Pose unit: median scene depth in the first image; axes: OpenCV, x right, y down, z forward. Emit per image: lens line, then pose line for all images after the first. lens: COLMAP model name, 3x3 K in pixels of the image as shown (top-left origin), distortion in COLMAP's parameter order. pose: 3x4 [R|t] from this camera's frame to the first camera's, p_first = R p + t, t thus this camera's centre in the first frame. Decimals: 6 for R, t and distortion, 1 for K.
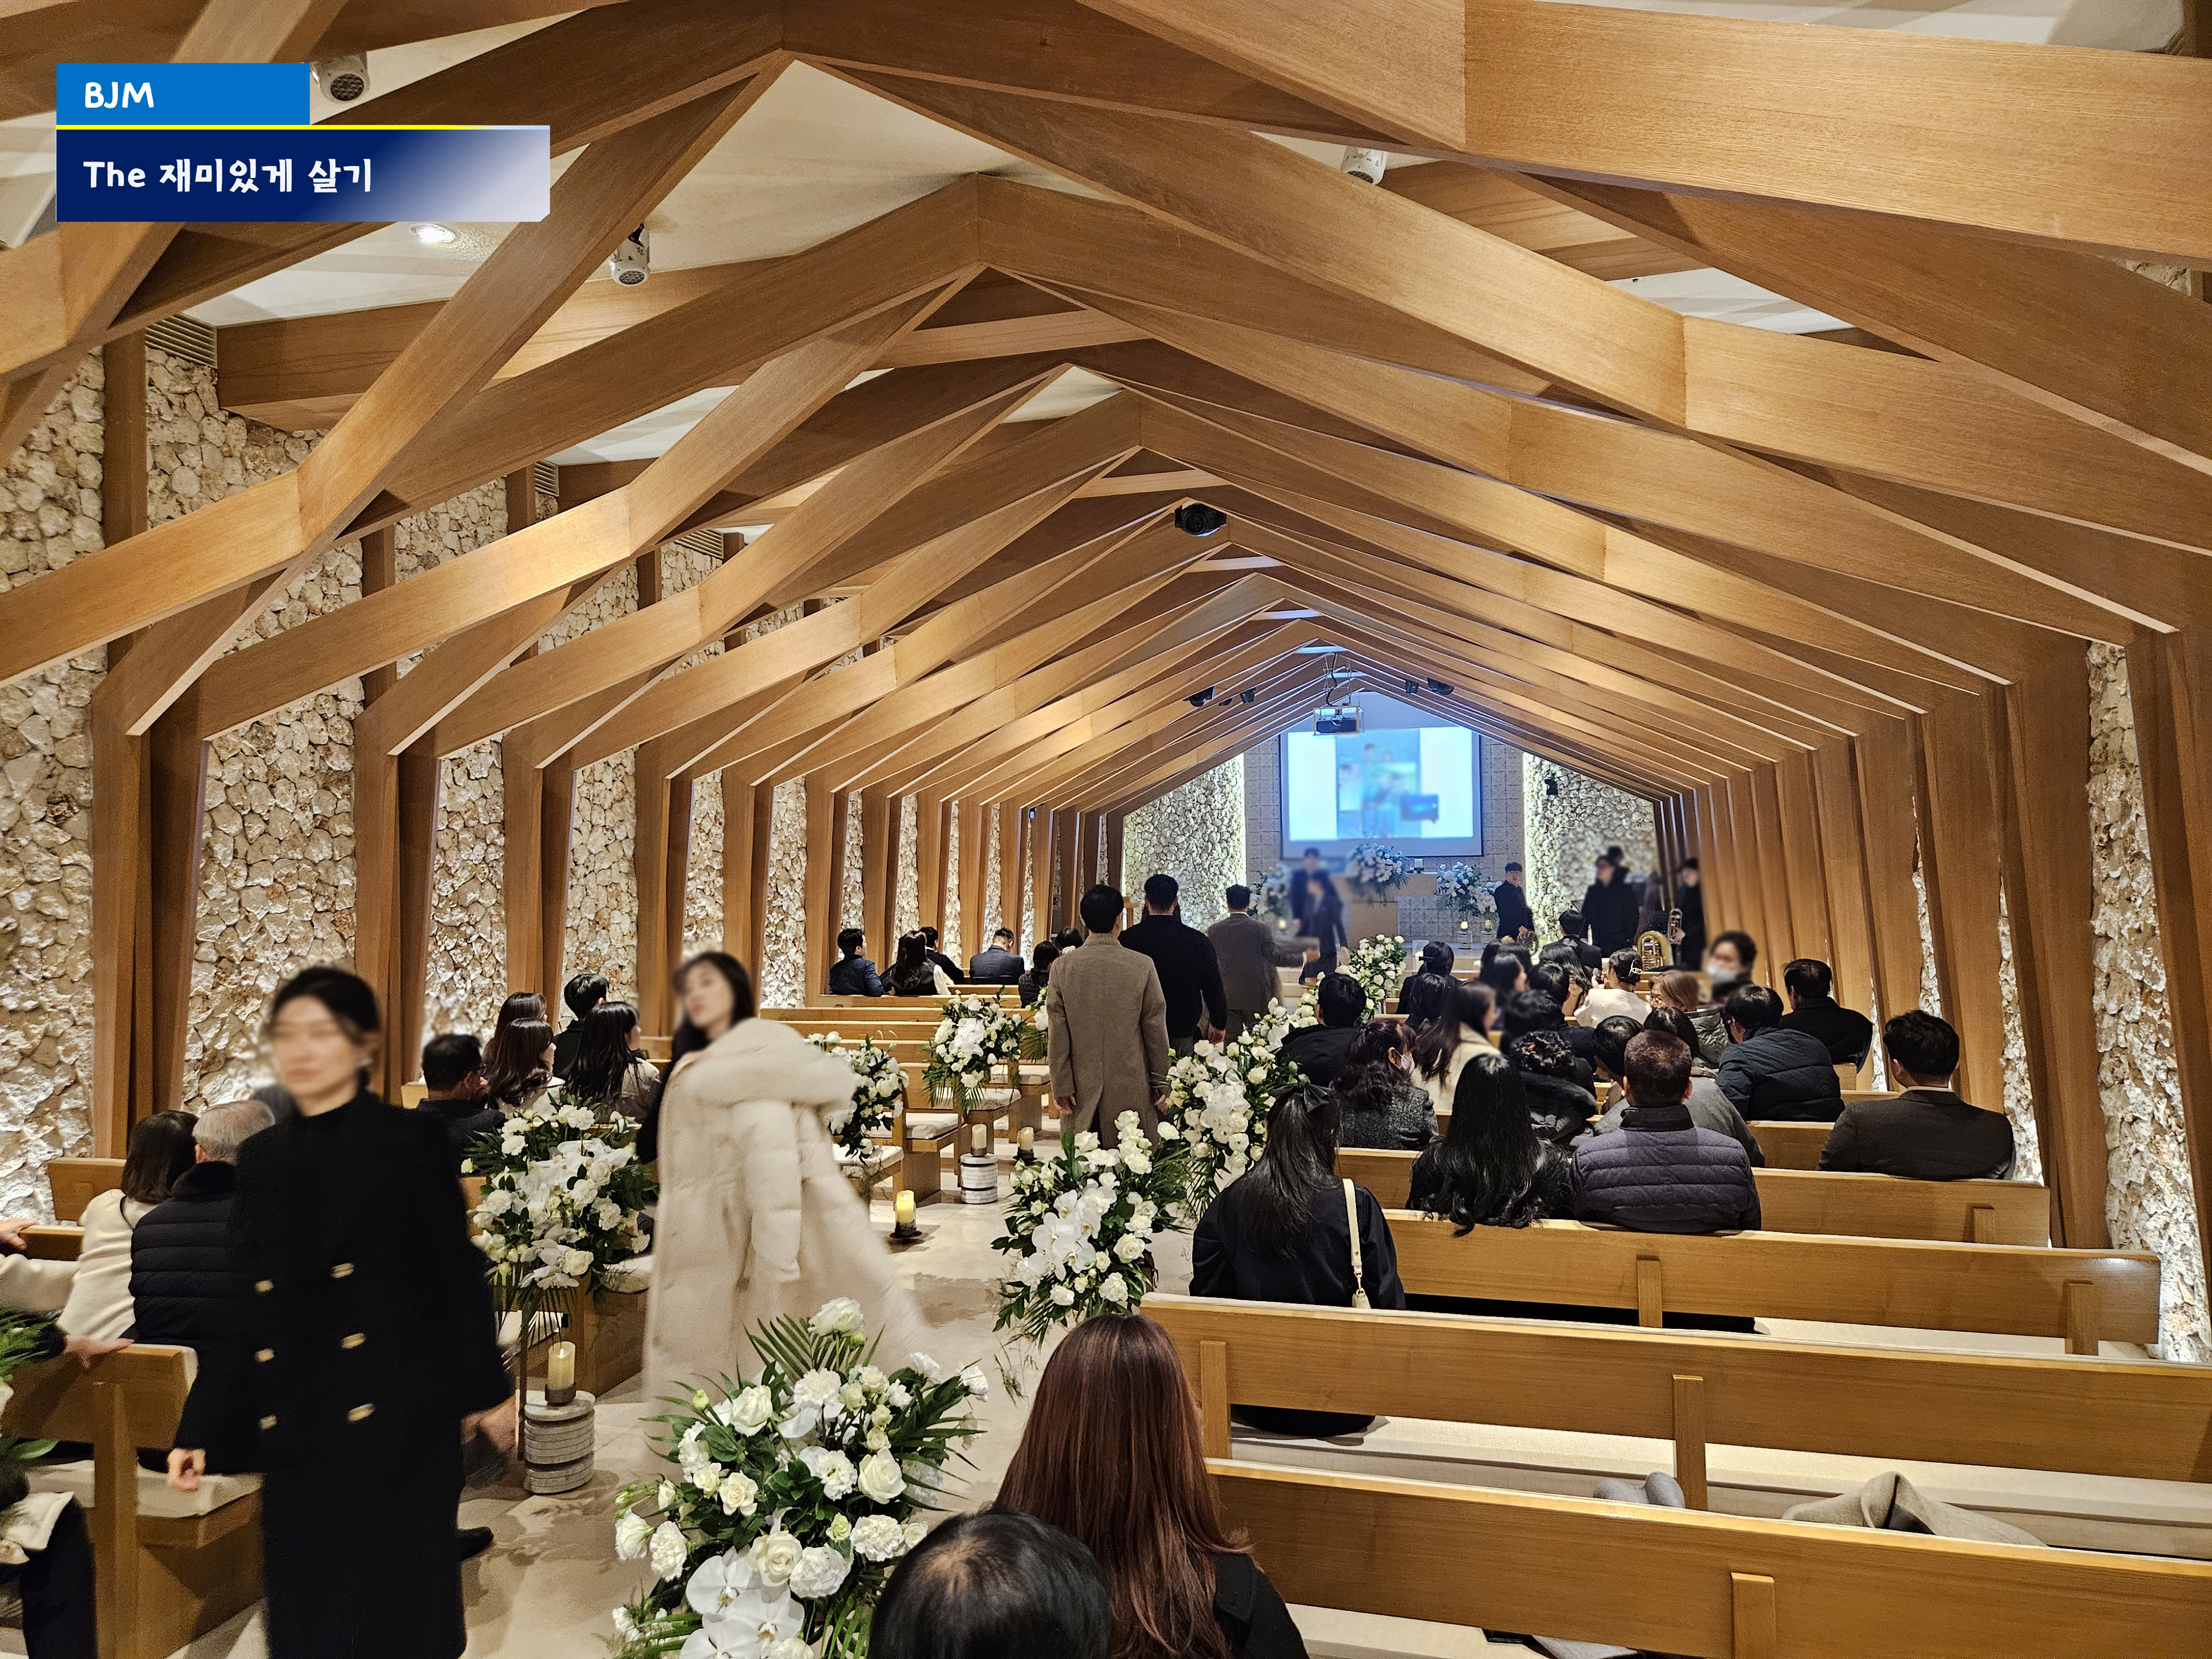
lens RADIAL K [[1505.6, 0, 1109.0], [0, 1505.6, 814.4], [0, 0, 1]] dist [0.065377, -0.050011]
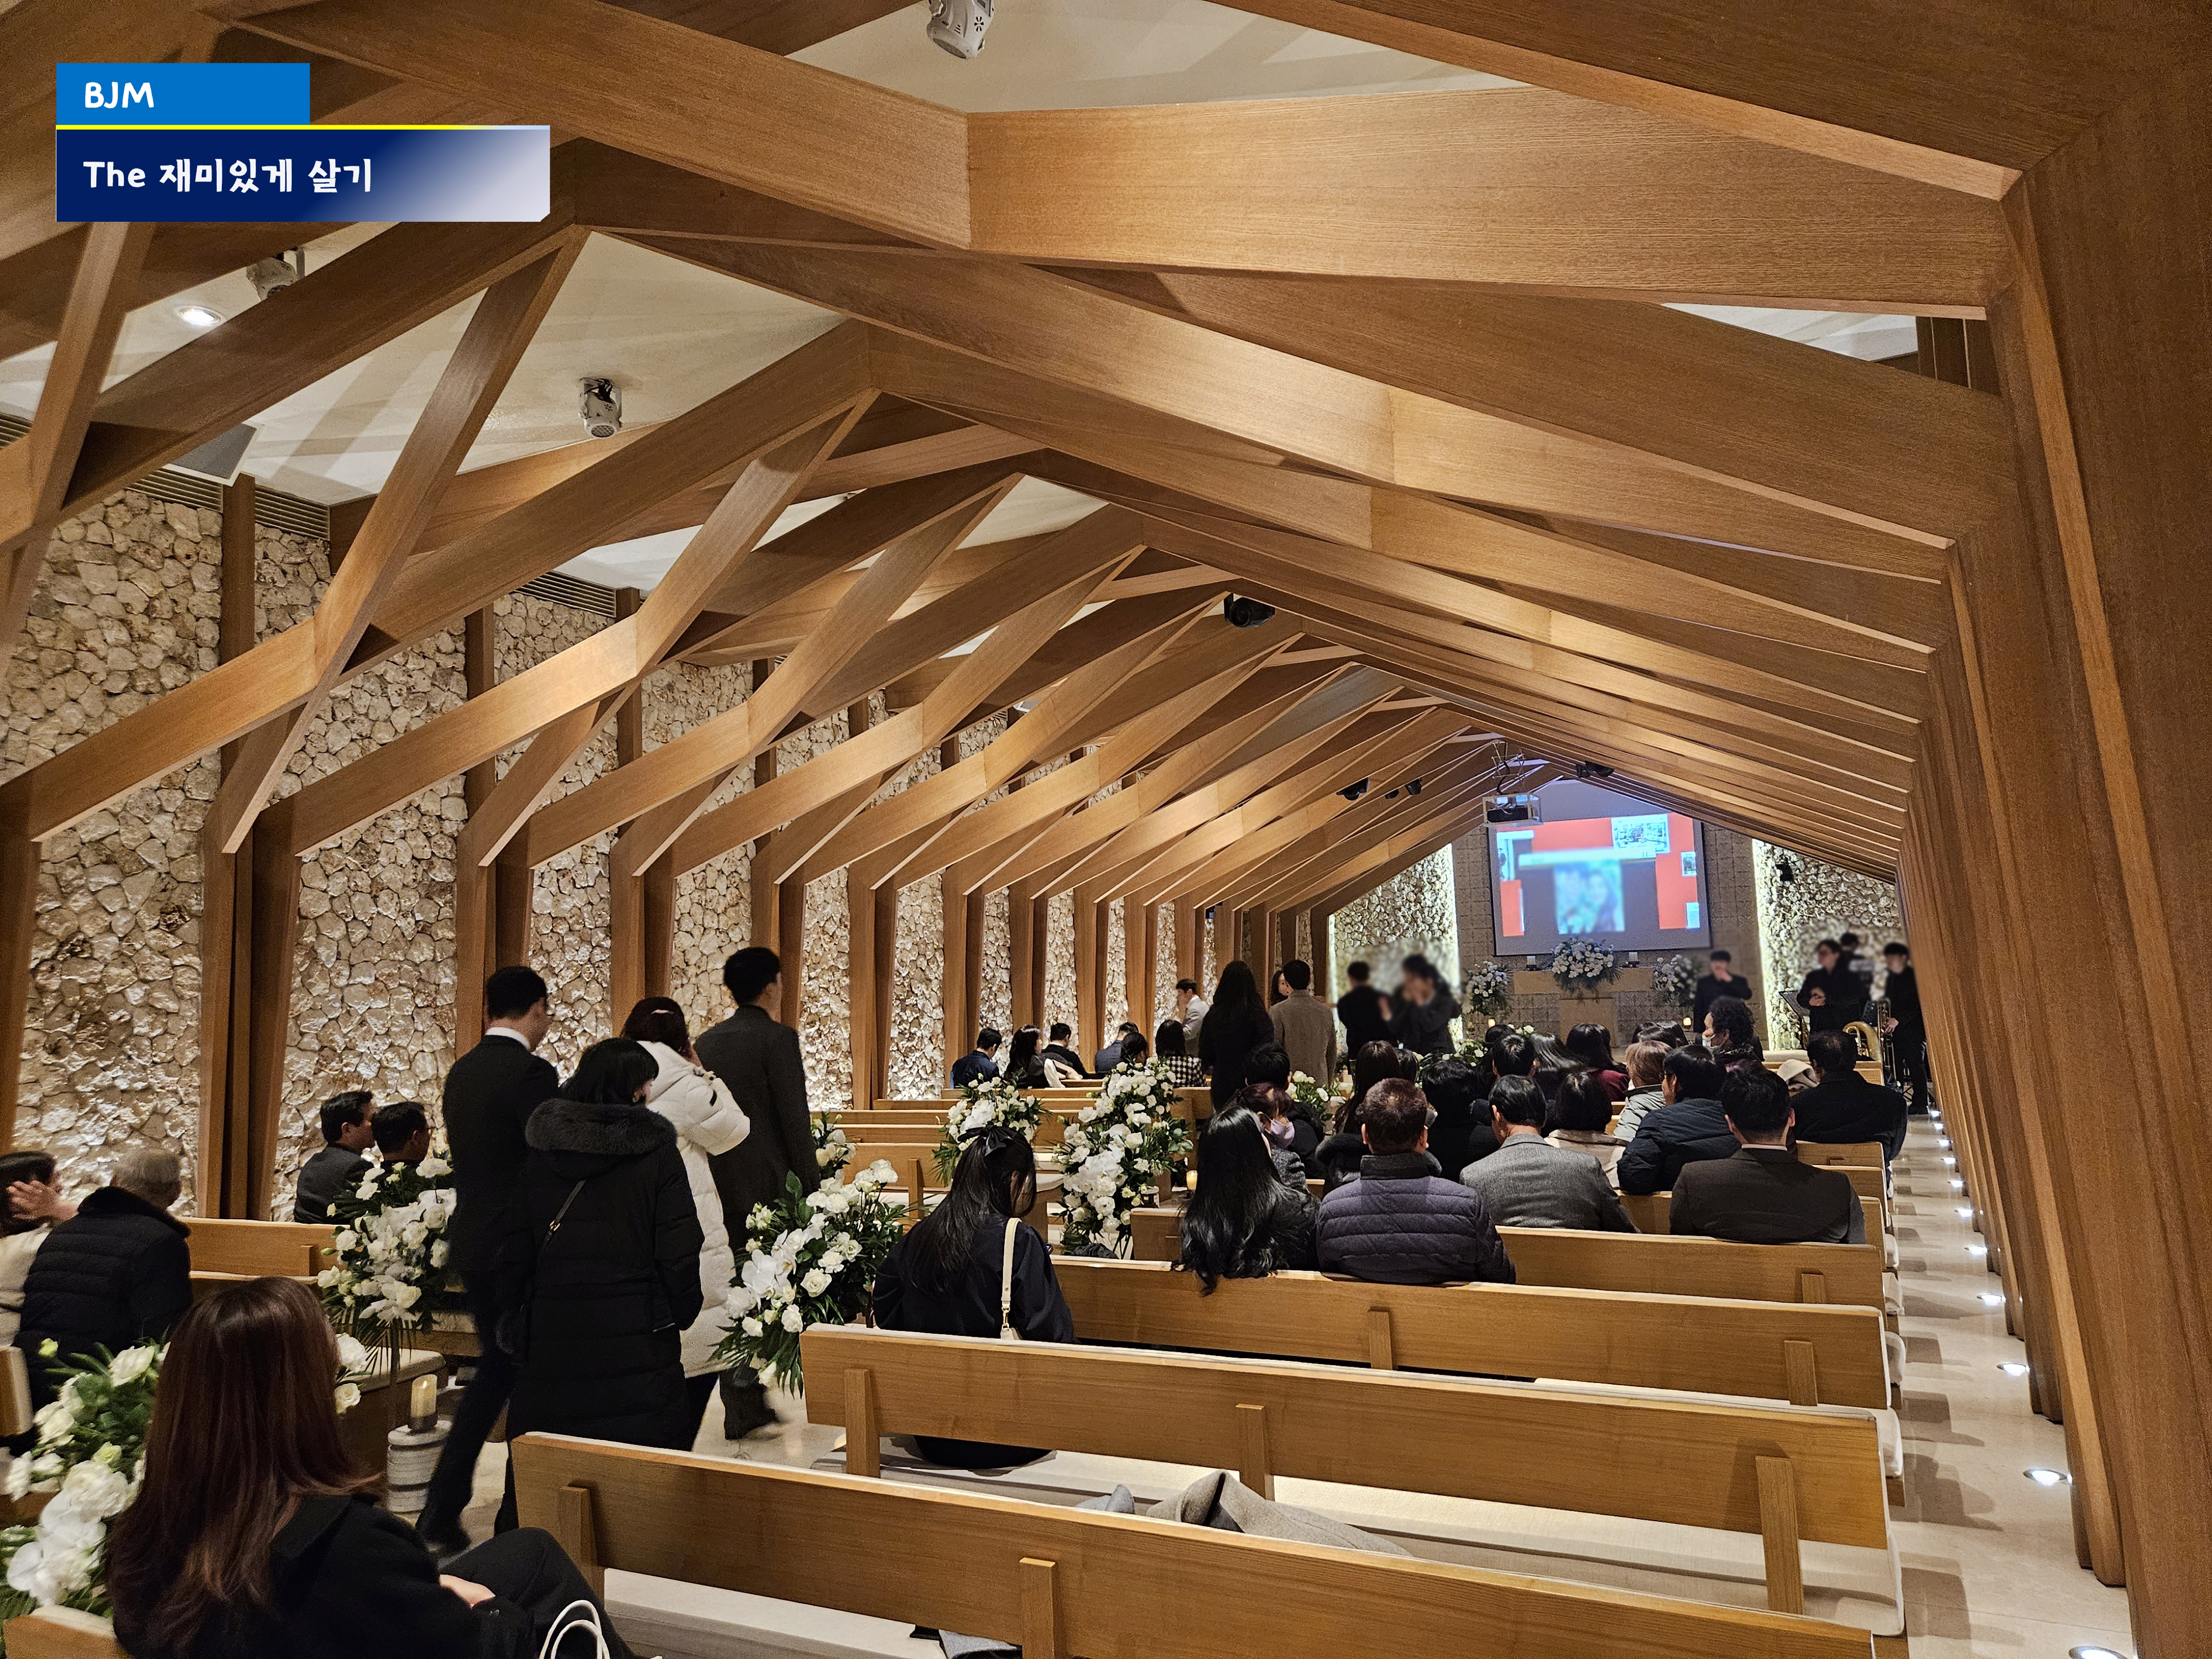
lens RADIAL K [[1505.6, 0, 1134.3], [0, 1505.6, 826.8], [0, 0, 1]] dist [0.065377, -0.050011]
pose [[0.980476, -0.040256, -0.192474, 0.286291], [0.027203, 0.997177, -0.069990, 0.031051], [0.194748, 0.063388, 0.978803, -0.010984]]
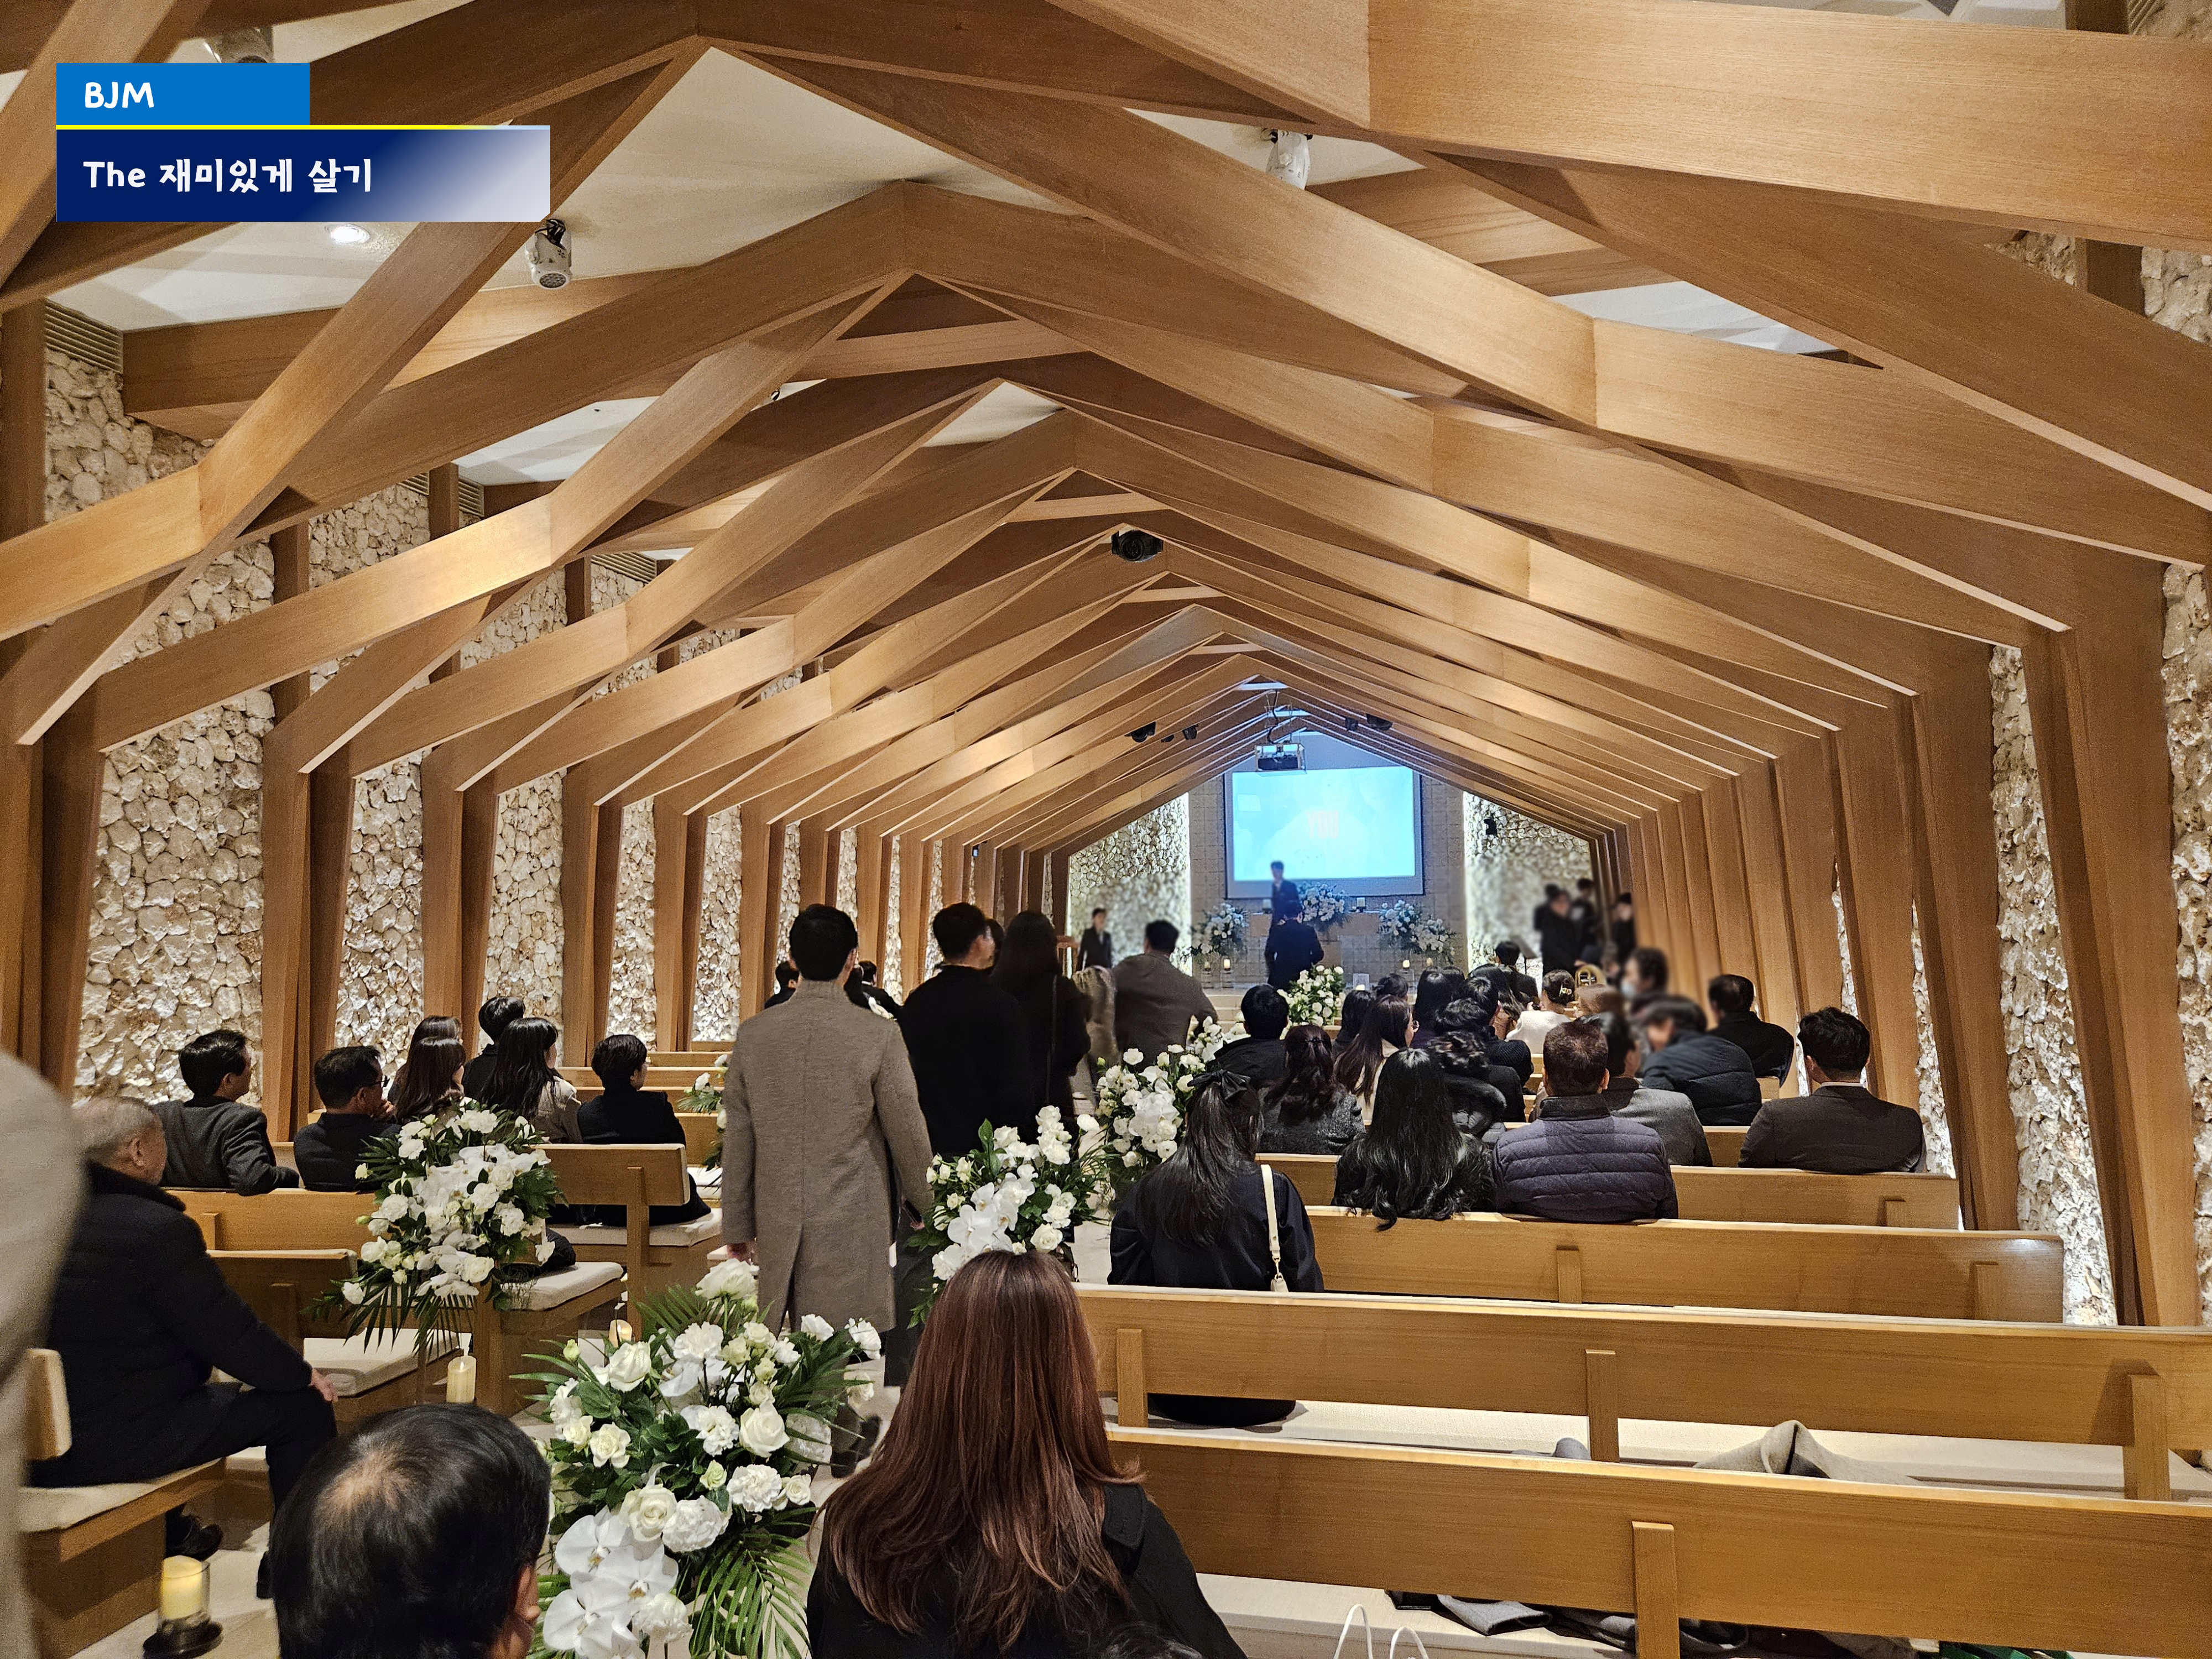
lens RADIAL K [[1505.6, 0, 1129.1], [0, 1505.6, 827.0], [0, 0, 1]] dist [0.065377, -0.050011]
pose [[0.998926, -0.000915, 0.046328, 0.013885], [0.002123, 0.999659, -0.026034, 0.028515], [-0.046288, 0.026104, 0.998587, 0.005073]]
